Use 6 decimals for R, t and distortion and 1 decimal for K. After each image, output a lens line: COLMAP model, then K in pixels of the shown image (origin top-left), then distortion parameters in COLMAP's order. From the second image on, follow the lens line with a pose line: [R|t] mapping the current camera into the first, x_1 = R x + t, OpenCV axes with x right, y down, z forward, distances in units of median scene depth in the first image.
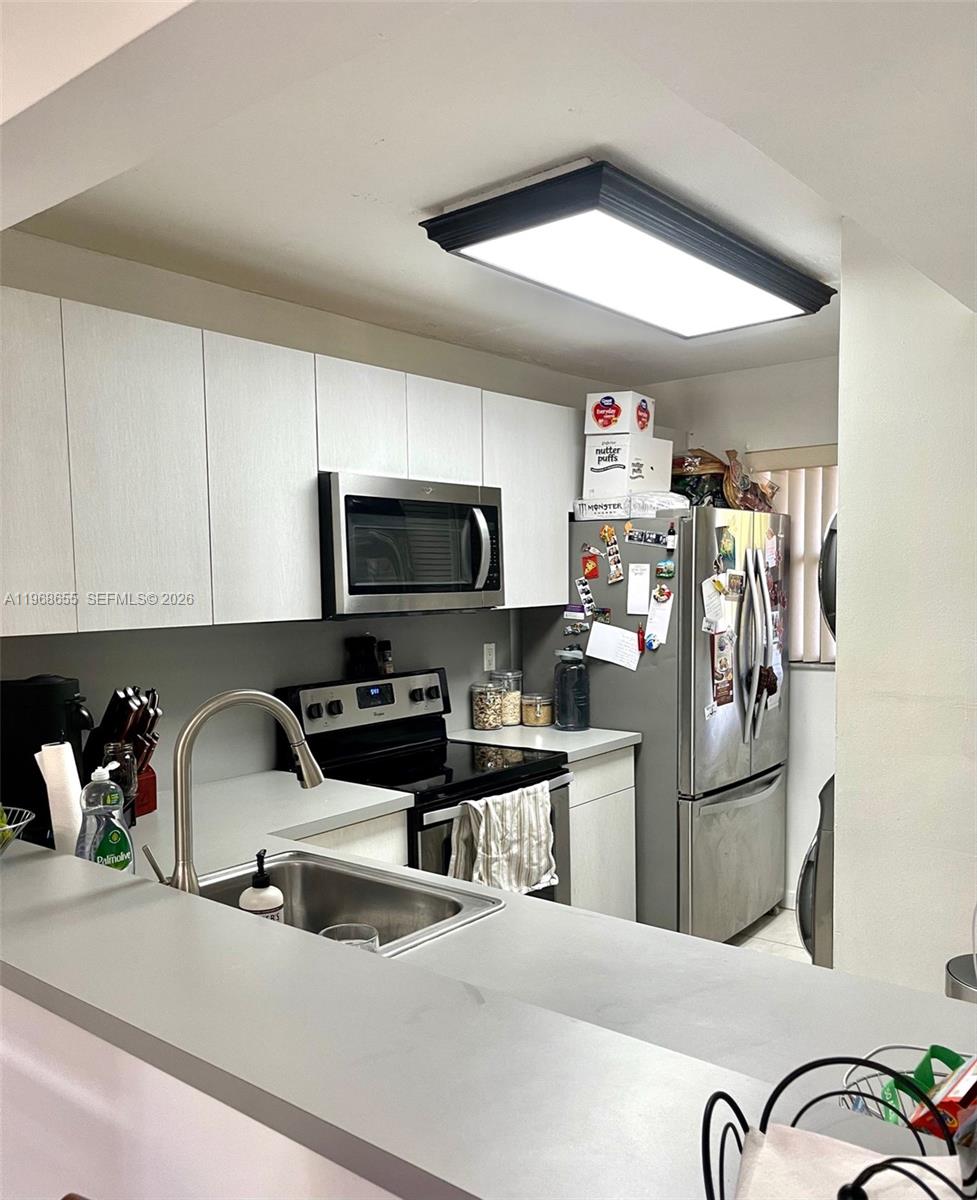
lens RADIAL K [[991.9, 0, 501.6], [0, 991.9, 660.1], [0, 0, 1]] dist [0.041297, -0.018202]
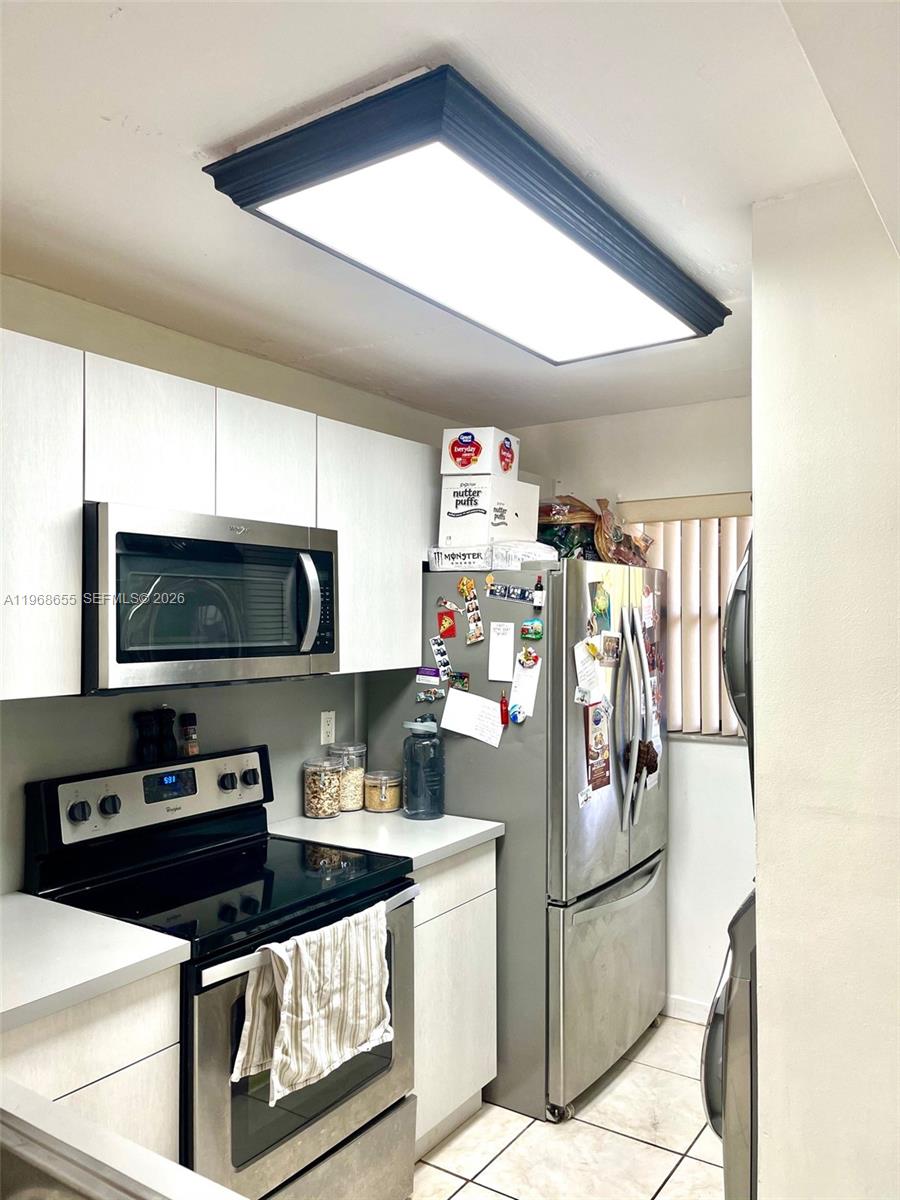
lens RADIAL K [[919.5, 0, 486.5], [0, 919.5, 593.4], [0, 0, 1]] dist [0.008557, -0.001167]
pose [[0.993056, 0.018192, 0.116229, 0.034208], [-0.004794, 0.993409, -0.114524, -0.032657], [-0.117547, 0.113172, 0.986598, 0.226245]]
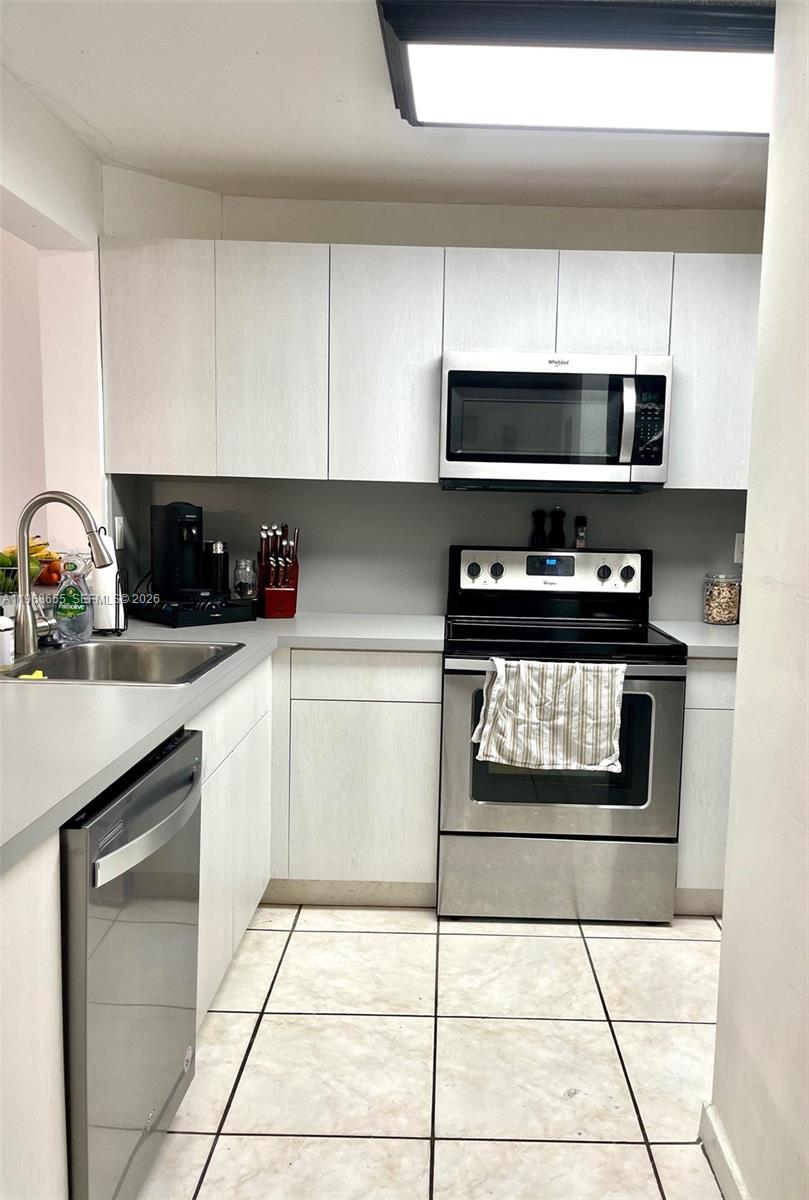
lens RADIAL K [[905.1, 0, 410.3], [0, 905.1, 602.2], [0, 0, 1]] dist [0.042464, -0.045776]
pose [[0.632299, 0.120086, -0.765361, 0.517546], [-0.102373, 0.992202, 0.071102, 0.020563], [0.767930, 0.033395, 0.639662, 0.260374]]
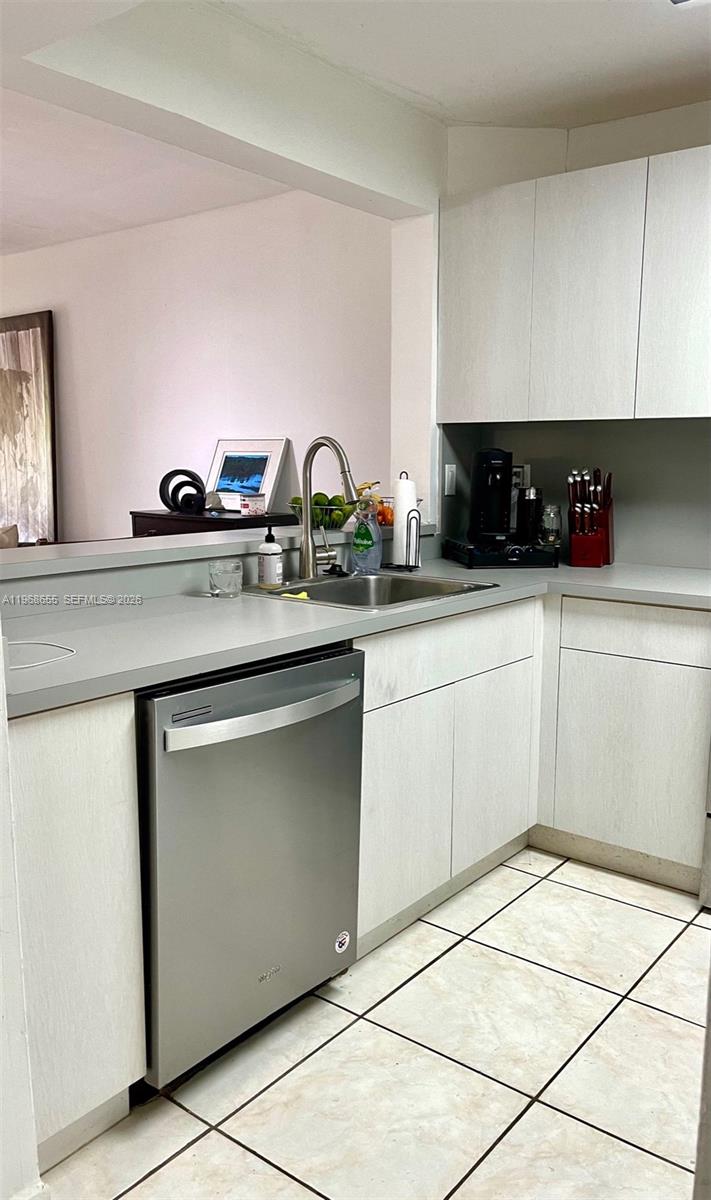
lens RADIAL K [[906.1, 0, 360.2], [0, 906.1, 609.2], [0, 0, 1]] dist [0.031650, -0.013547]
pose [[0.043257, 0.186661, -0.981472, 0.604995], [-0.092073, 0.978955, 0.182125, 0.014386], [0.994812, 0.082489, 0.059533, 0.476822]]
